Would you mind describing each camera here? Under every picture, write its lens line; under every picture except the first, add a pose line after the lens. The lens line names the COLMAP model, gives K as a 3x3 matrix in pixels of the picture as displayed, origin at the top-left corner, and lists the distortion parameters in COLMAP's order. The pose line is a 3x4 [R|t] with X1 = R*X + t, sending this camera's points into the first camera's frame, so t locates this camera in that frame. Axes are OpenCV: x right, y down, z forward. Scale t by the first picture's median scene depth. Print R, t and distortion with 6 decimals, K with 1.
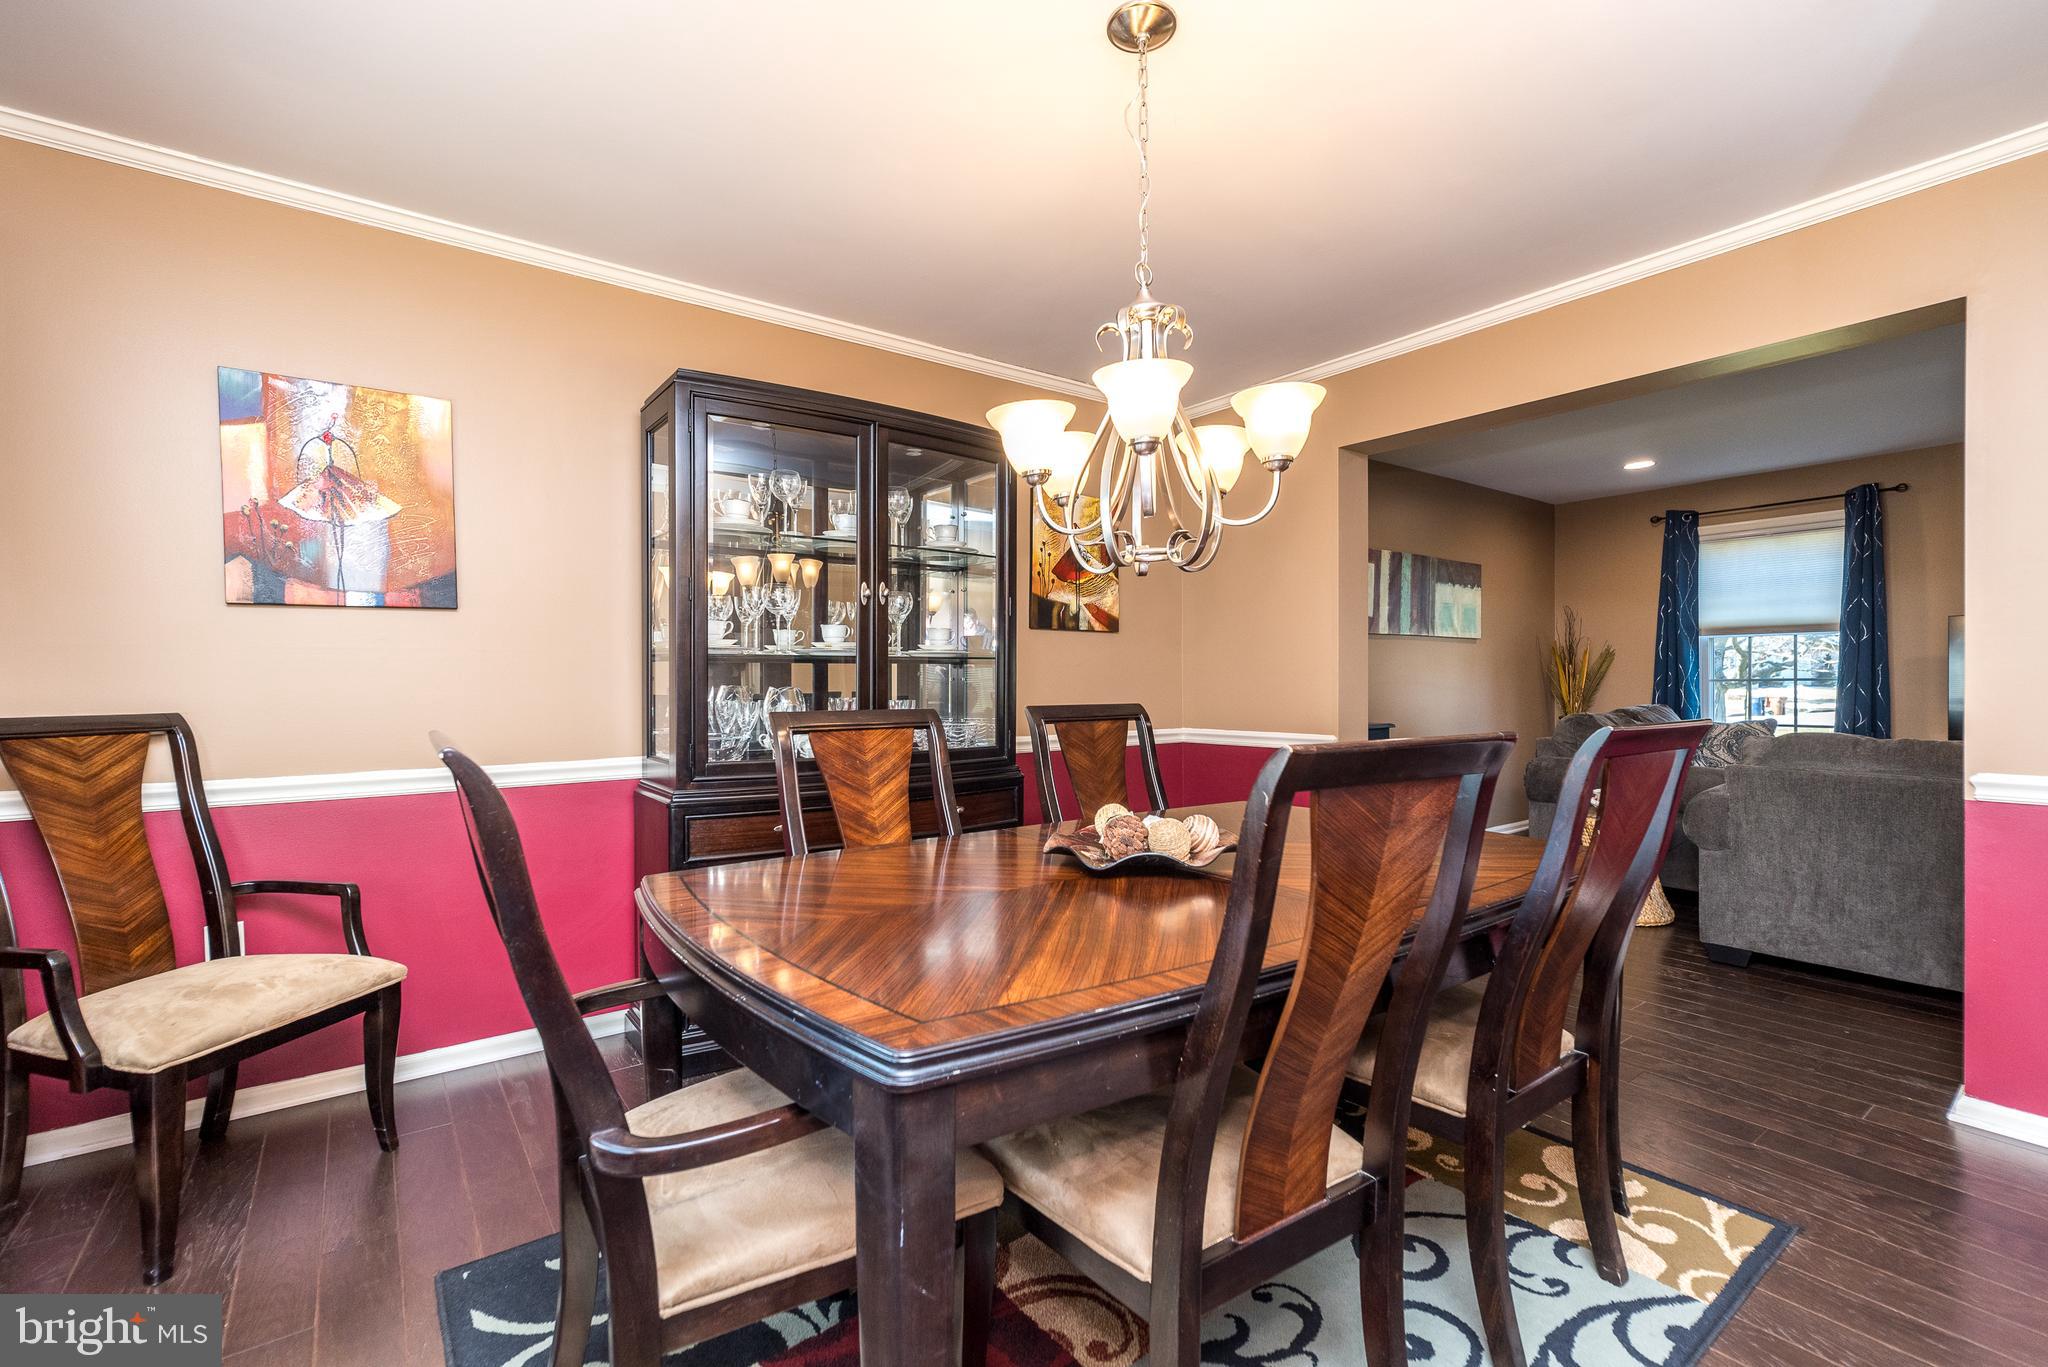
lens RADIAL K [[877.2, 0, 1014.9], [0, 877.2, 680.4], [0, 0, 1]] dist [0.002631, 0.000037]
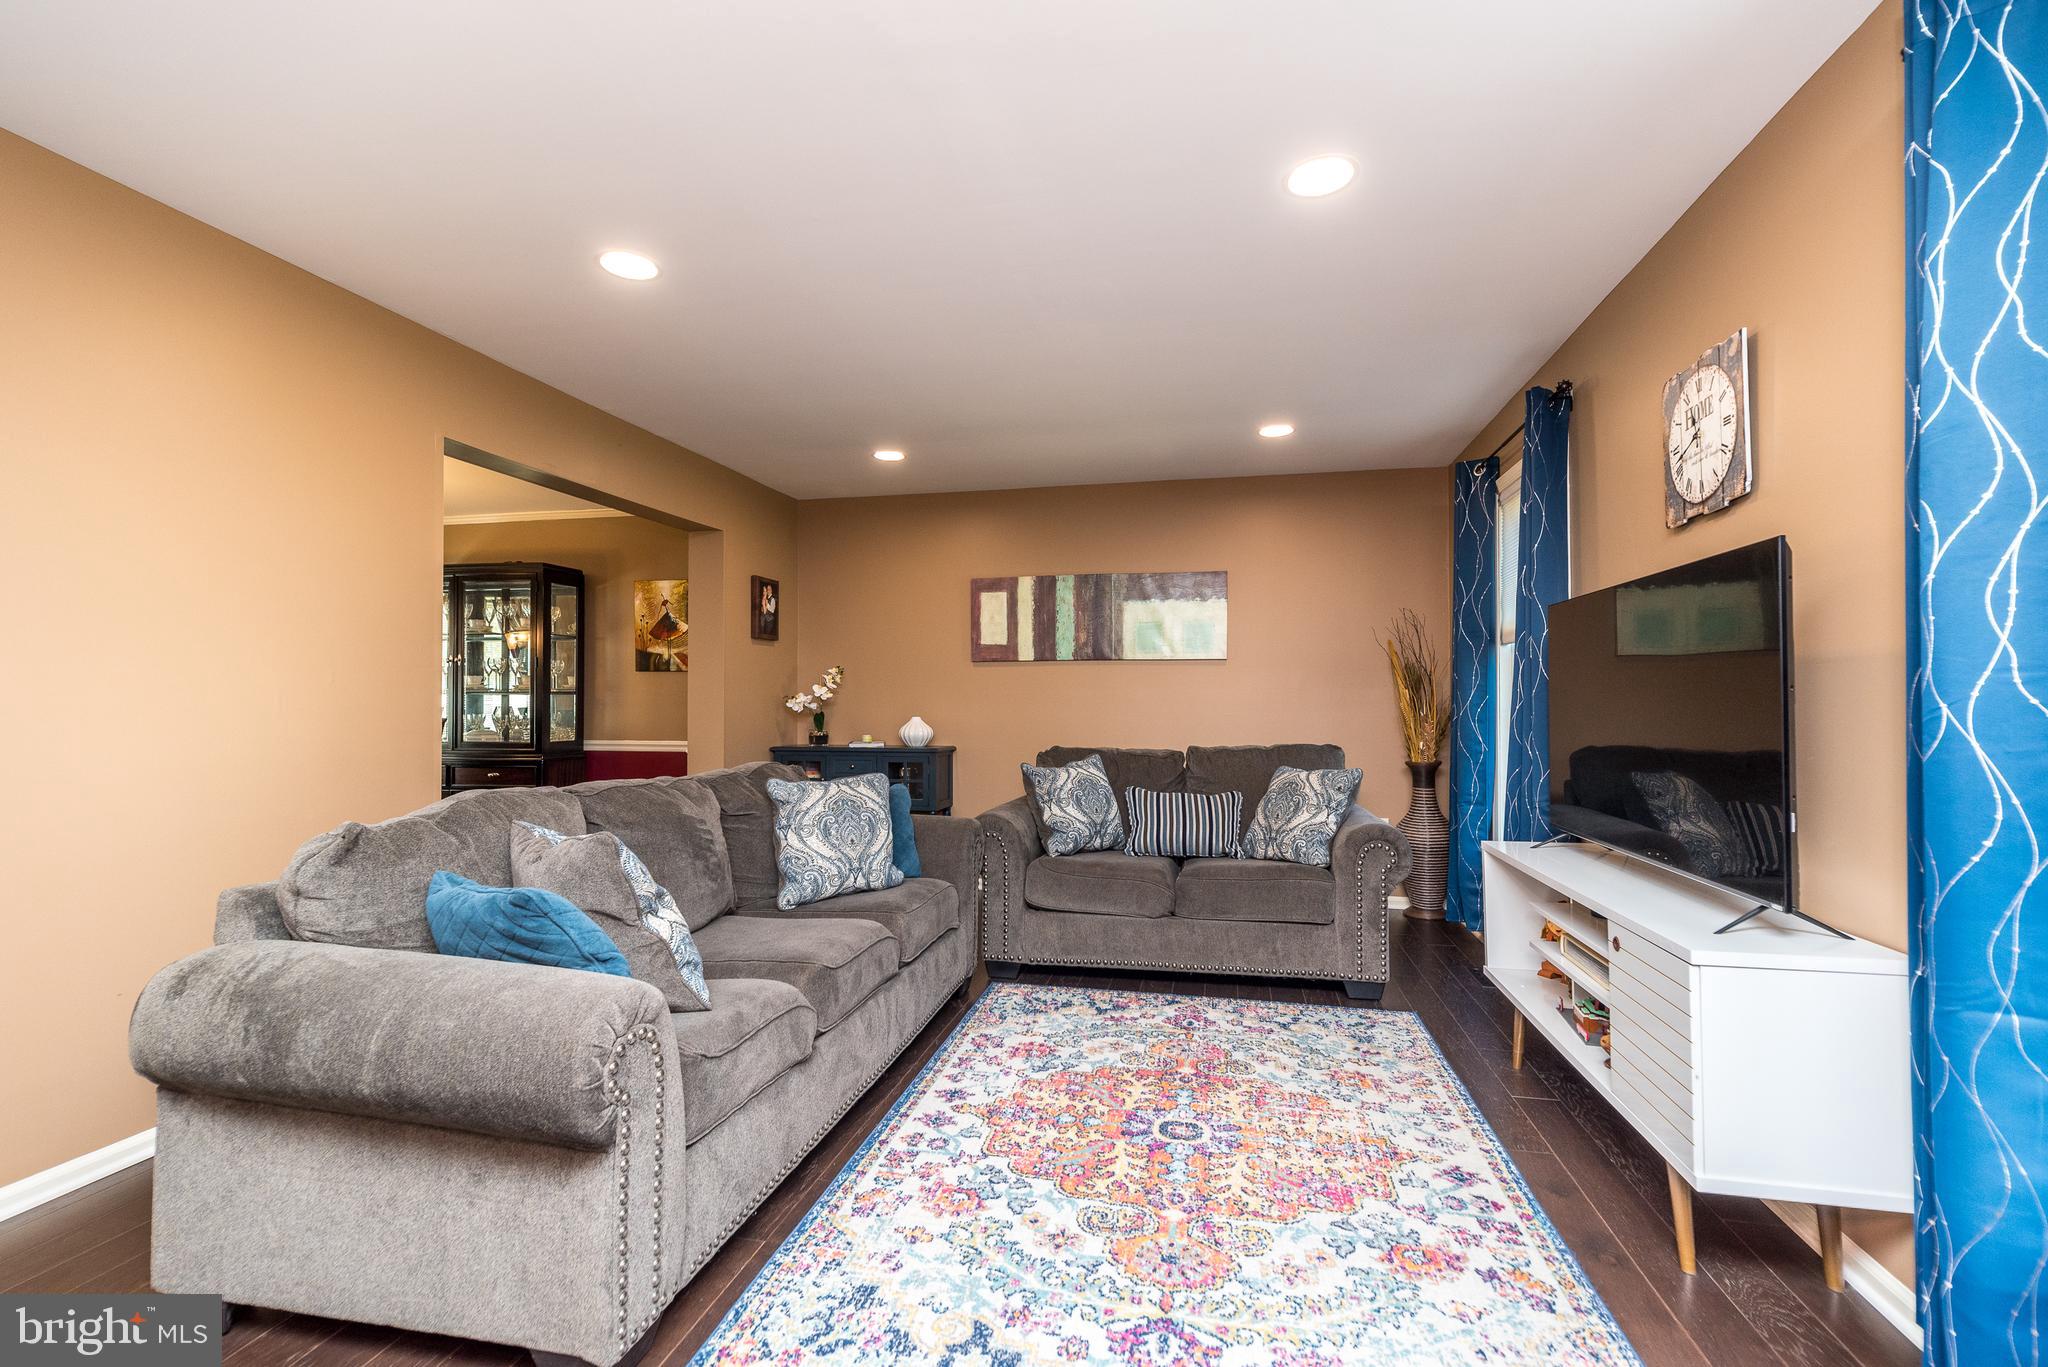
lens RADIAL K [[895.7, 0, 1023.1], [0, 895.7, 691.3], [0, 0, 1]] dist [0.005899, 0.000393]
pose [[0.652883, -0.002713, -0.757454, 1.663899], [-0.006848, 0.999932, -0.009483, -0.012476], [0.757428, 0.011378, 0.652819, 0.469972]]
